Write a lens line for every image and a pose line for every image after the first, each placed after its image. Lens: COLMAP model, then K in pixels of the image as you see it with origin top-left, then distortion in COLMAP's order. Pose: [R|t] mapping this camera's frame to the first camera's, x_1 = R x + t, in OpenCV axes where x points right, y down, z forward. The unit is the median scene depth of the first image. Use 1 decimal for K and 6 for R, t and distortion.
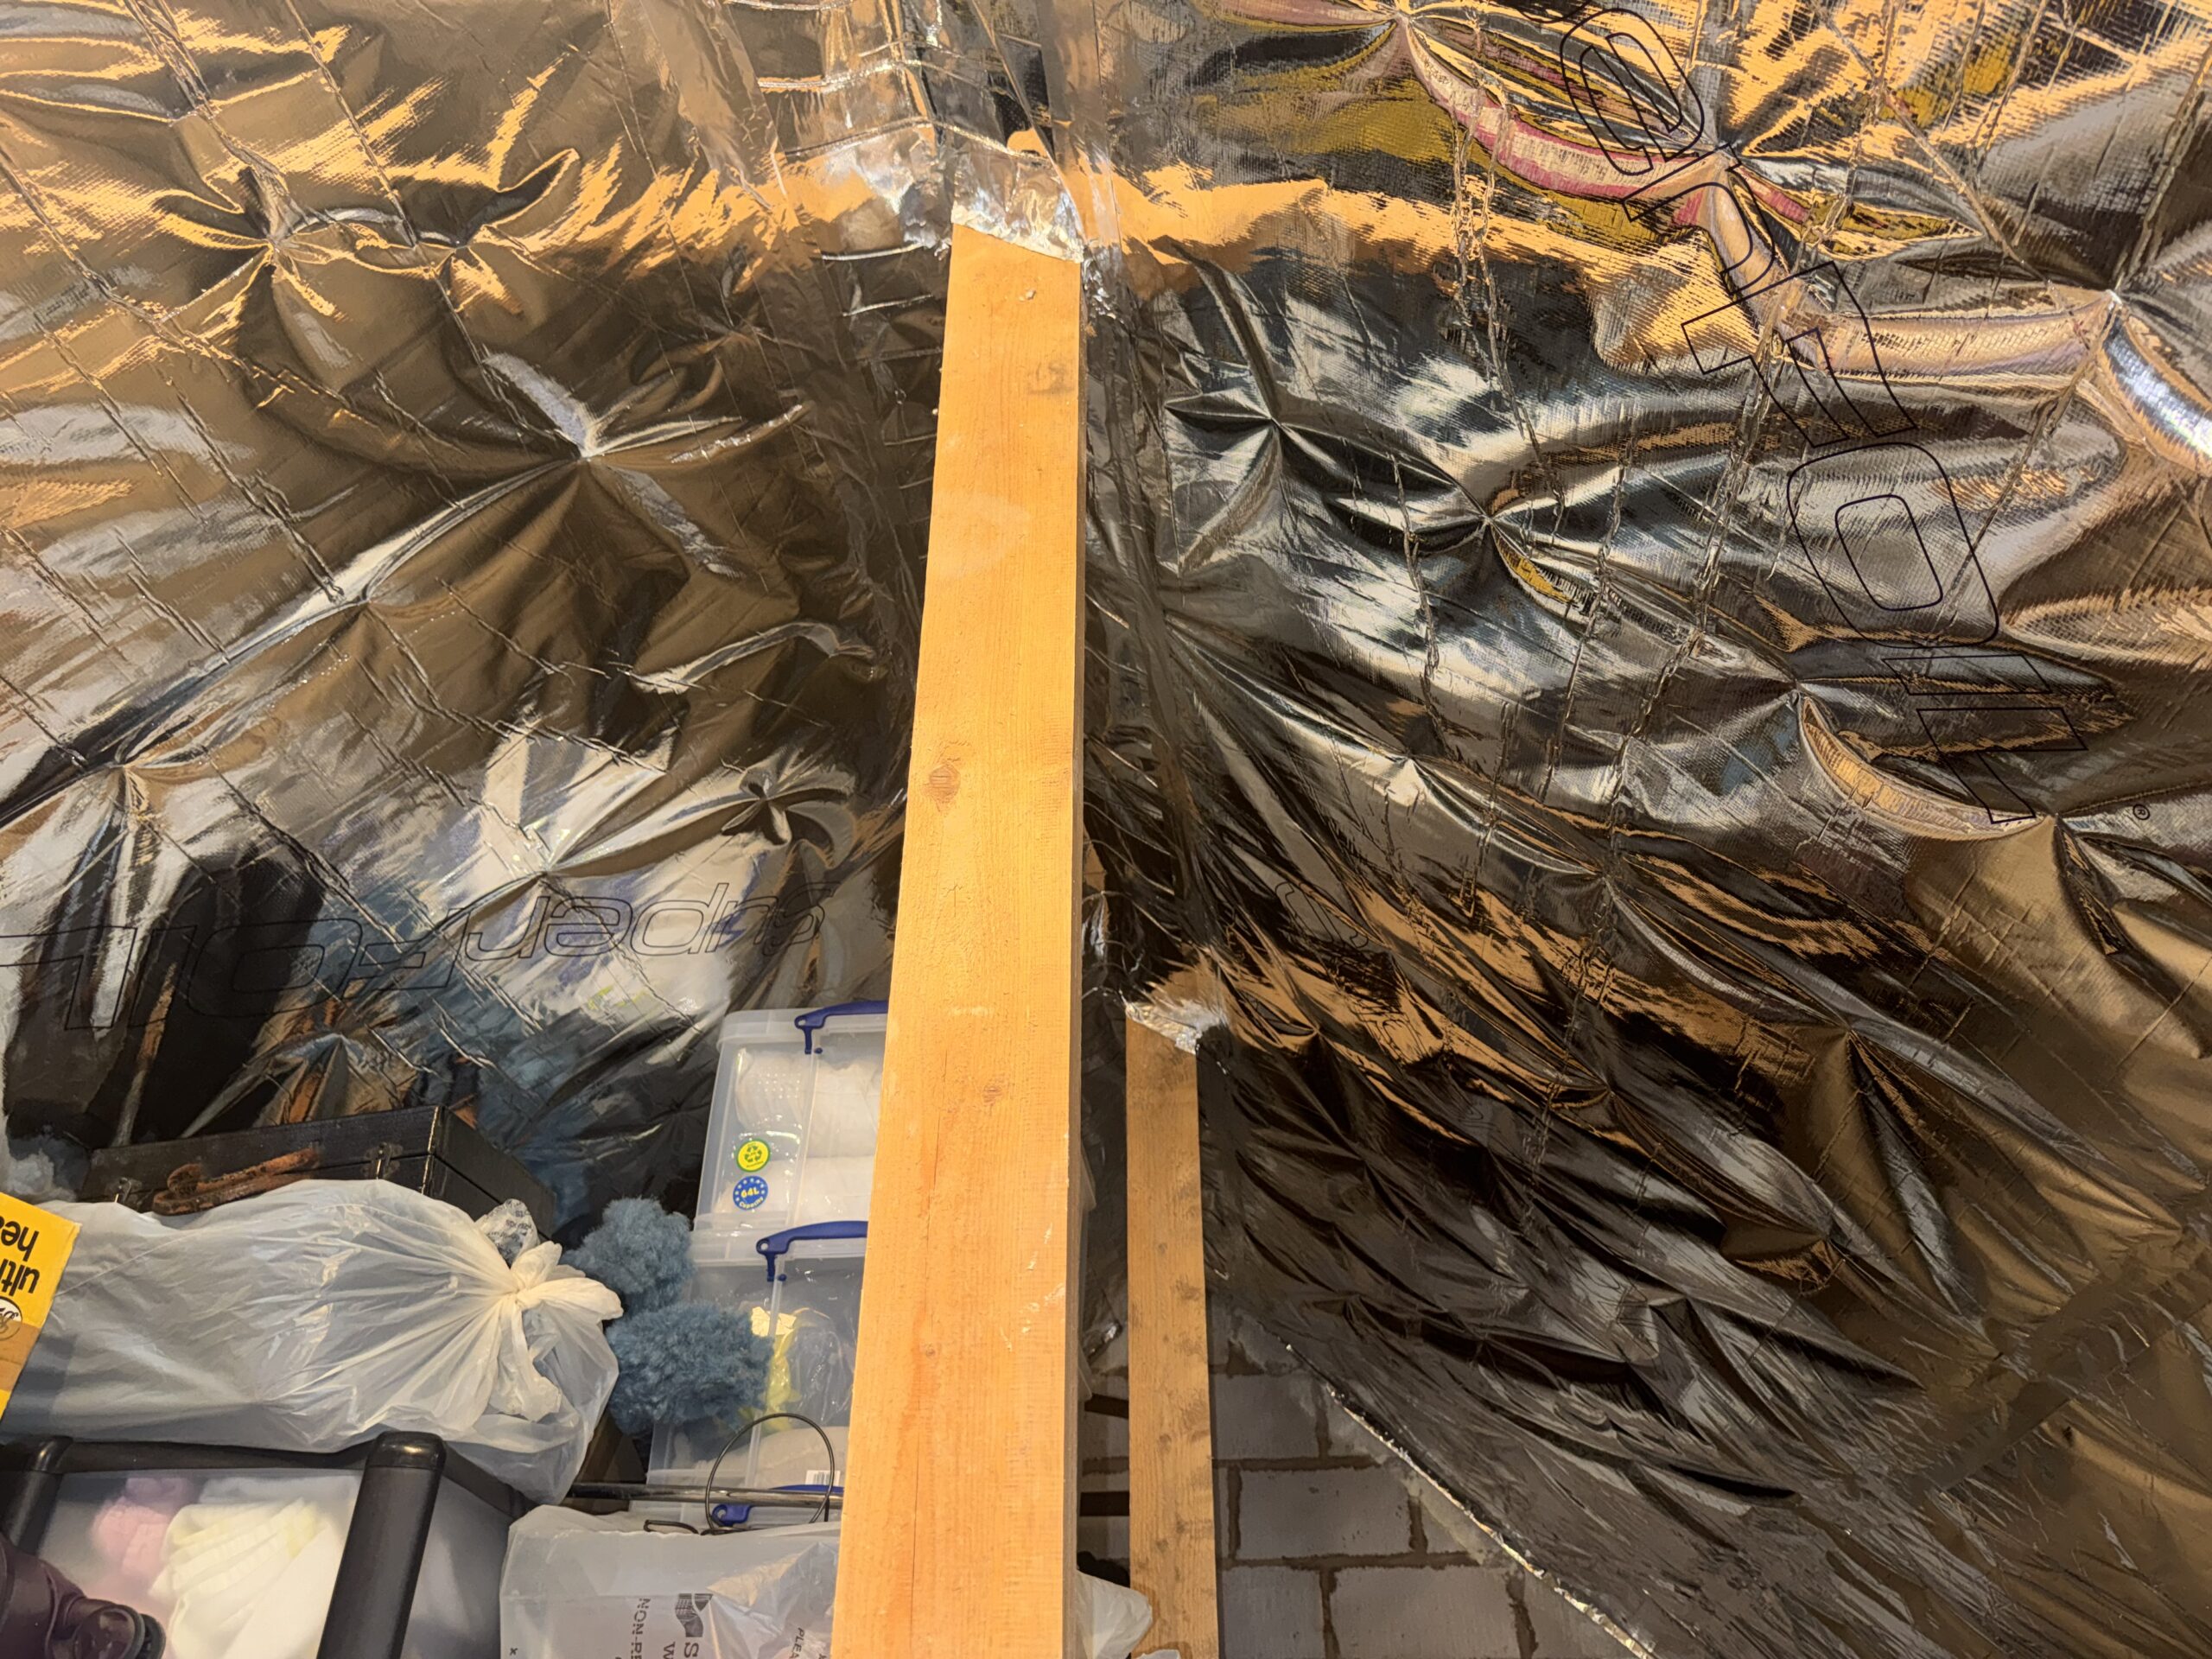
lens RADIAL K [[1553.1, 0, 1097.1], [0, 1553.1, 823.8], [0, 0, 1]] dist [0.072032, -0.093764]
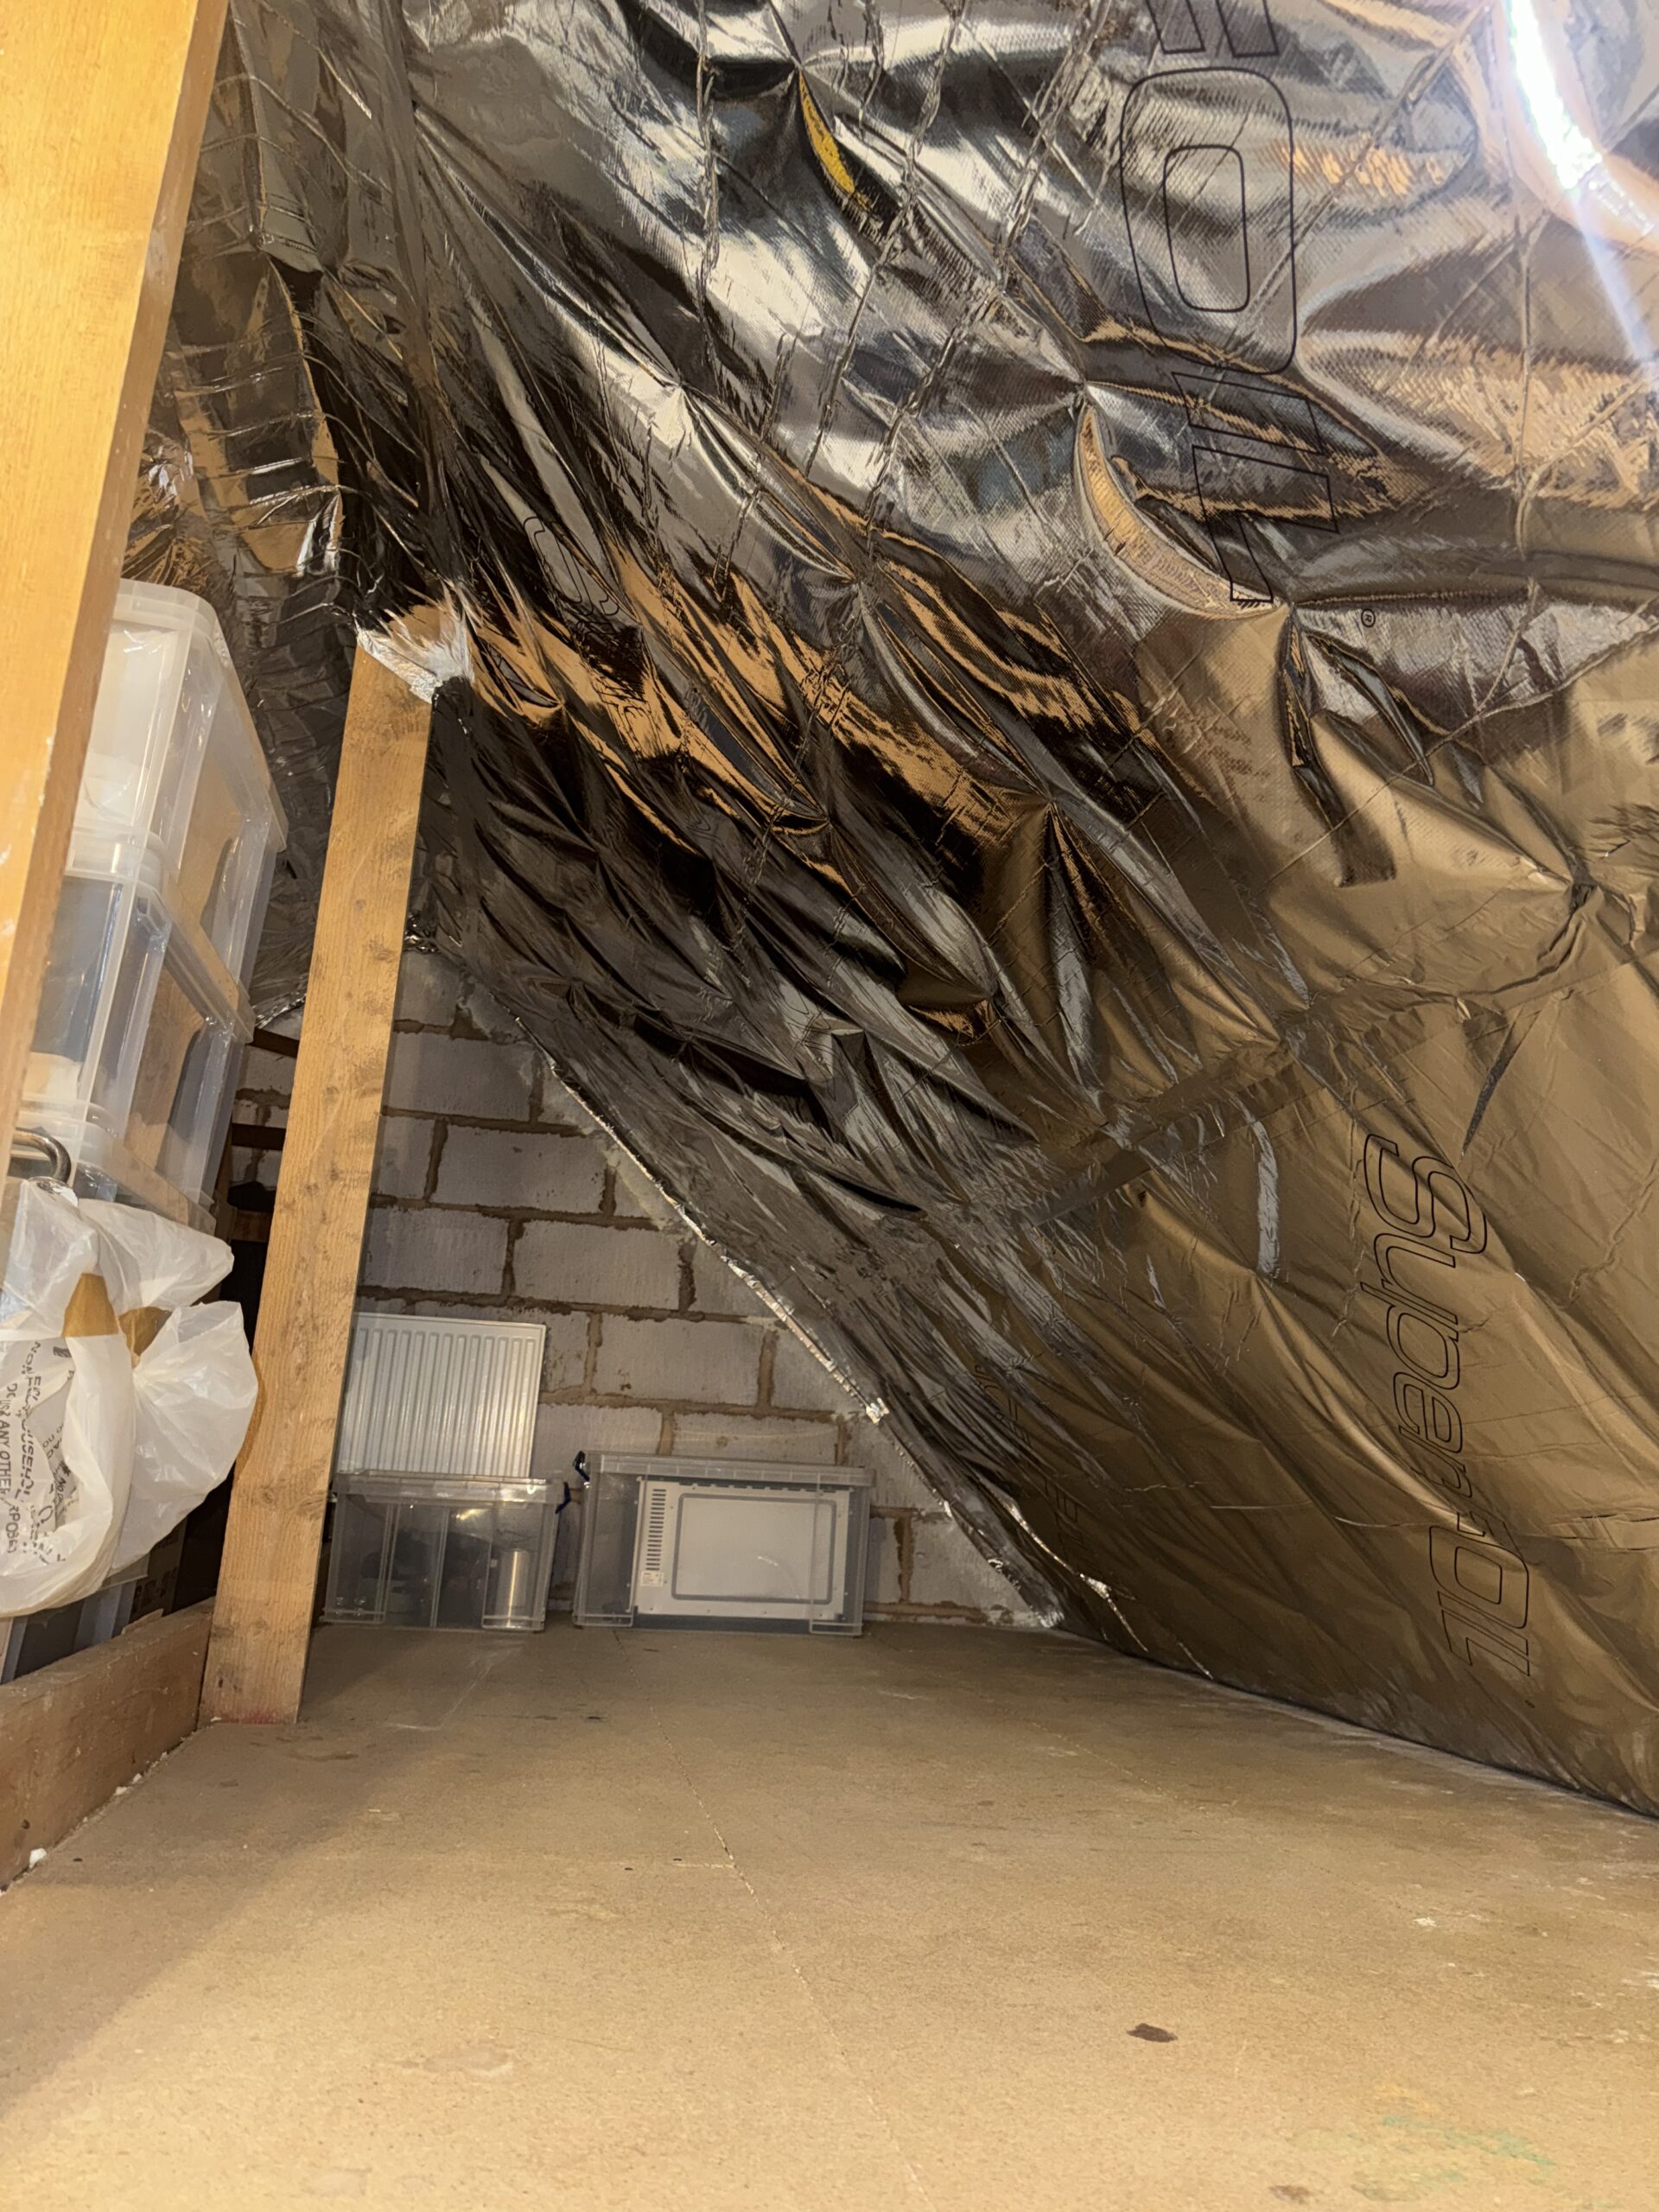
lens RADIAL K [[1553.1, 0, 833.7], [0, 1553.1, 1091.9], [0, 0, 1]] dist [0.072032, -0.093764]
pose [[0.950582, 0.130687, 0.281629, 0.101601], [-0.223174, 0.918229, 0.327183, 0.011486], [-0.215842, -0.373866, 0.902018, 0.094839]]
